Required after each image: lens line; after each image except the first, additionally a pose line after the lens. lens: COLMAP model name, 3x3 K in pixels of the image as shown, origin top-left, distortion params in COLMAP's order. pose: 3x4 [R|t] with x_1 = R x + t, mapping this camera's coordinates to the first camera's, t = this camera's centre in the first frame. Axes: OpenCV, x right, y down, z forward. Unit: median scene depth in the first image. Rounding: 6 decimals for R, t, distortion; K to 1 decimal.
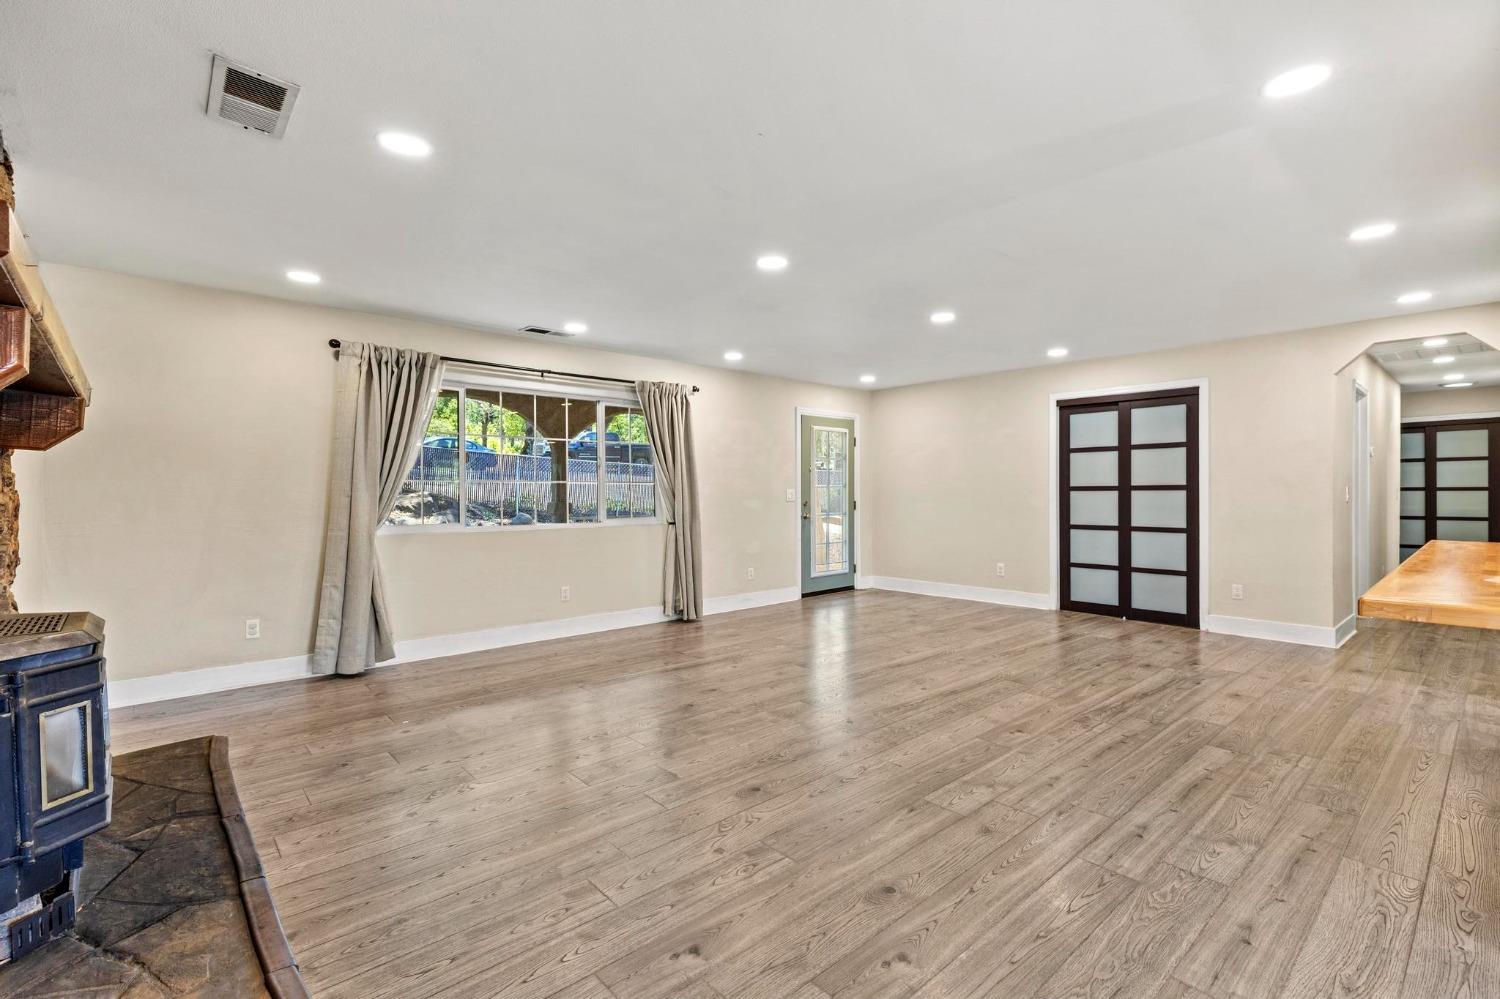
lens RADIAL K [[679.6, 0, 755.8], [0, 679.6, 489.6], [0, 0, 1]] dist [0.004568, -0.000186]
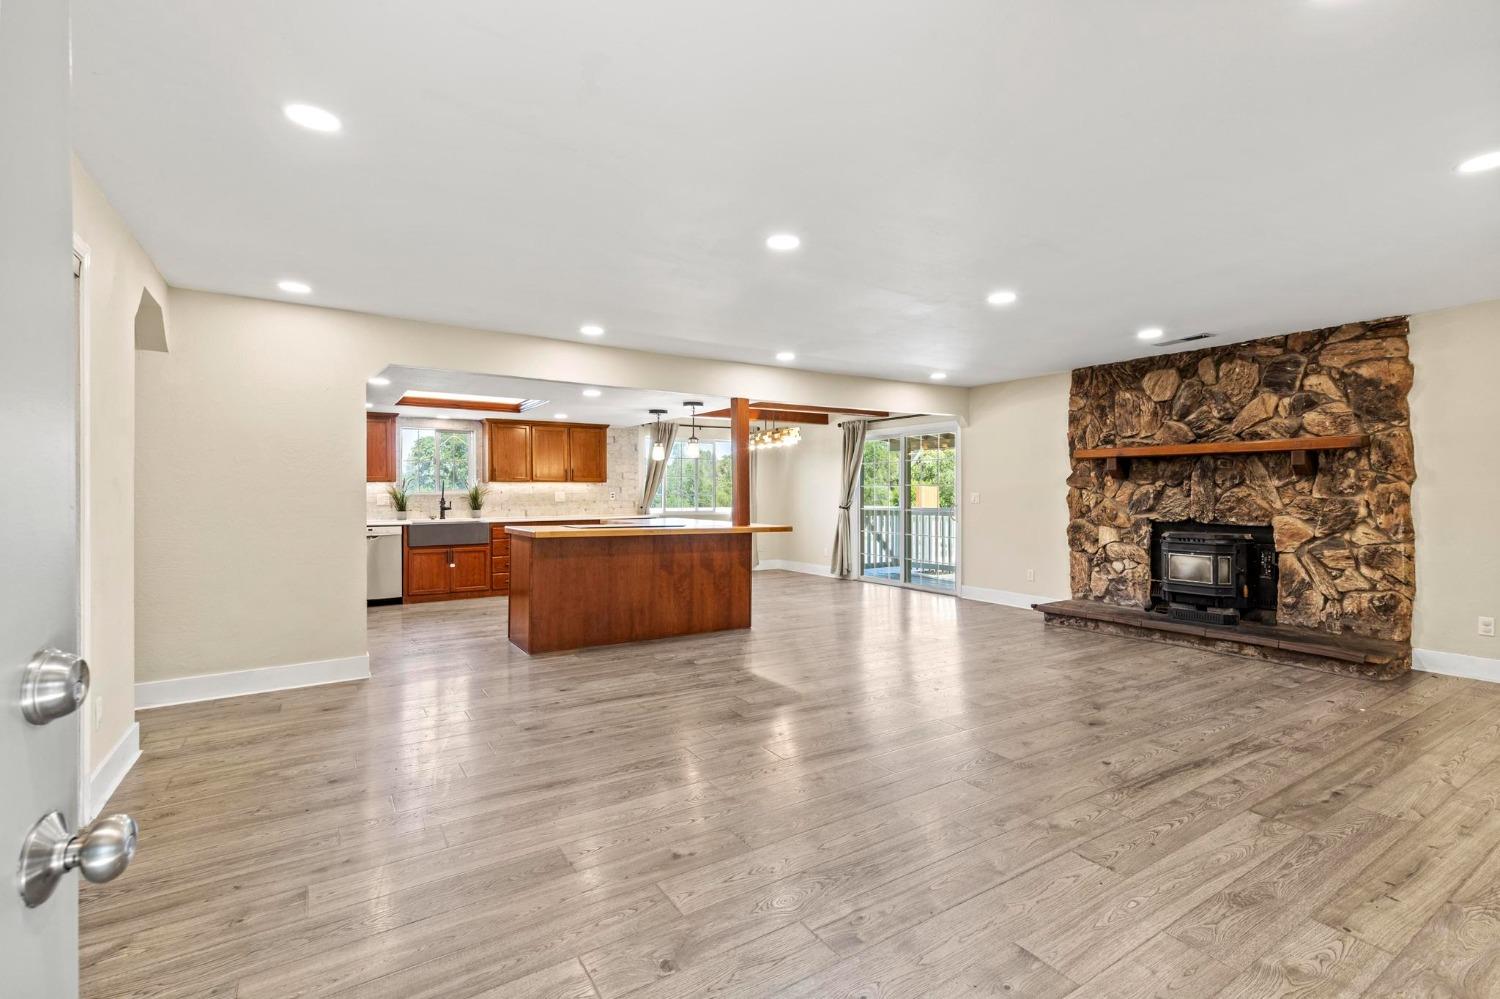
lens RADIAL K [[672.9, 0, 757.9], [0, 672.9, 489.9], [0, 0, 1]] dist [-0.000168, -0.000514]
pose [[-0.987539, 0.008353, 0.157154, 0.377721], [0.007428, 0.999951, -0.006475, -0.007099], [-0.157201, -0.005227, -0.987553, 3.235881]]
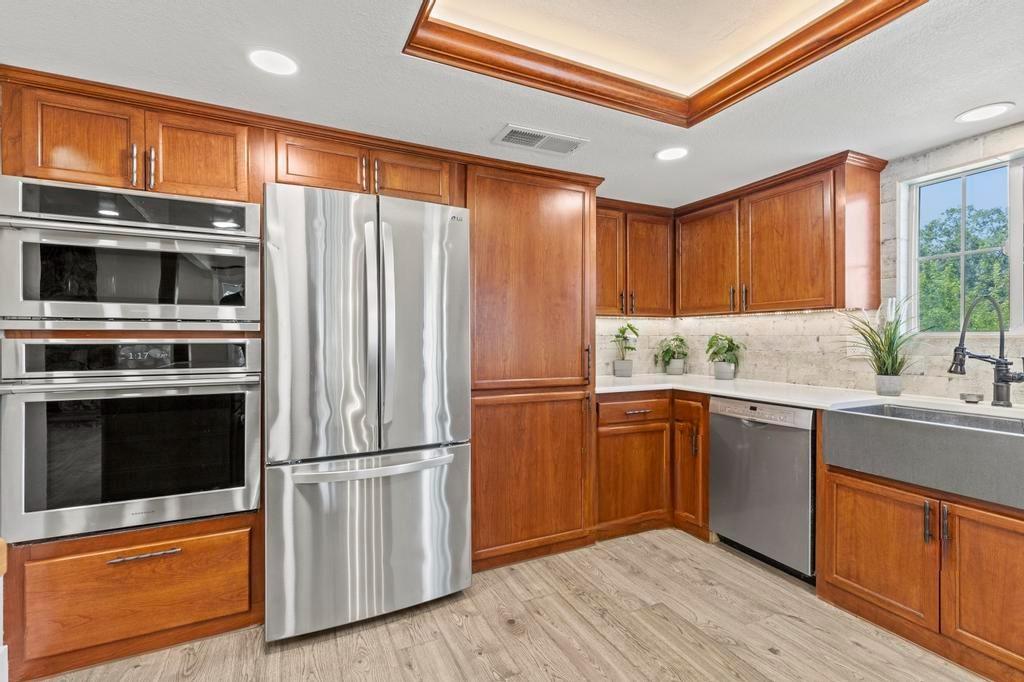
lens RADIAL K [[475.4, 0, 518.6], [0, 475.4, 339.9], [0, 0, 1]] dist [0.007816, -0.000447]
pose [[0.272624, -0.001761, 0.962119, 1.425198], [-0.002496, 0.999994, 0.002538, -0.012462], [-0.962117, -0.003093, 0.272618, 0.733907]]
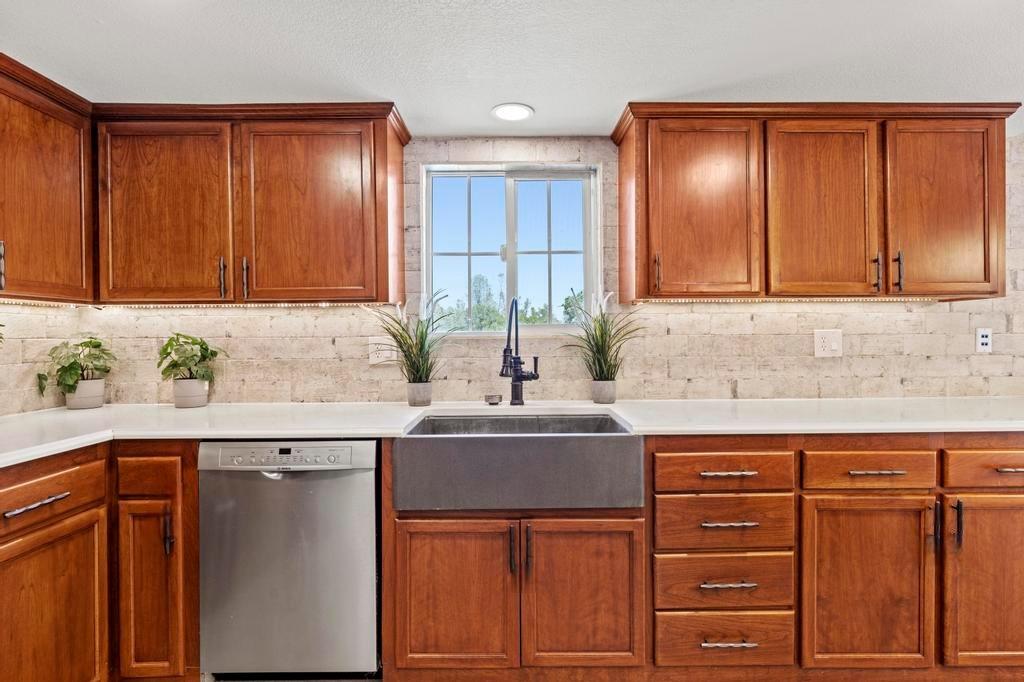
lens RADIAL K [[514.7, 0, 521.4], [0, 514.7, 338.9], [0, 0, 1]] dist [-0.001854, 0.000811]
pose [[-0.750675, 0.005632, 0.660648, 1.847315], [0.008139, 0.999967, 0.000724, -0.015669], [-0.660622, 0.005921, -0.750696, 0.844045]]
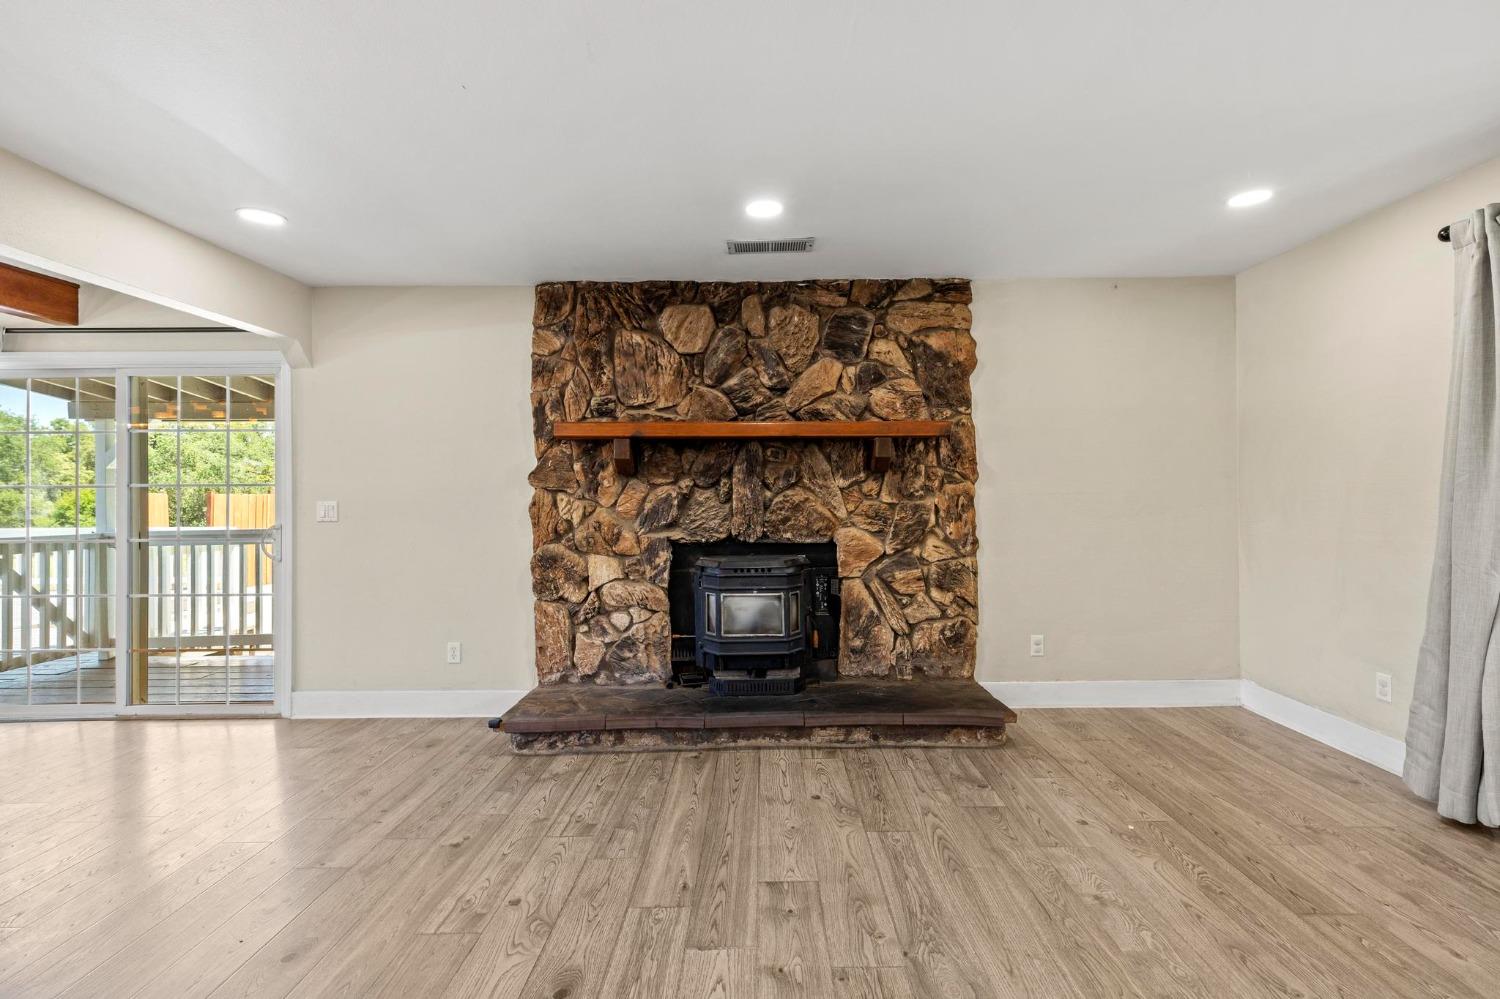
lens RADIAL K [[684.7, 0, 760.2], [0, 684.7, 489.8], [0, 0, 1]] dist [0.005135, -0.000334]
pose [[-0.667872, 0.005147, -0.744258, 0.381806], [0.014604, 0.999874, -0.006191, -0.006947], [0.744133, -0.015004, -0.667863, 1.753615]]
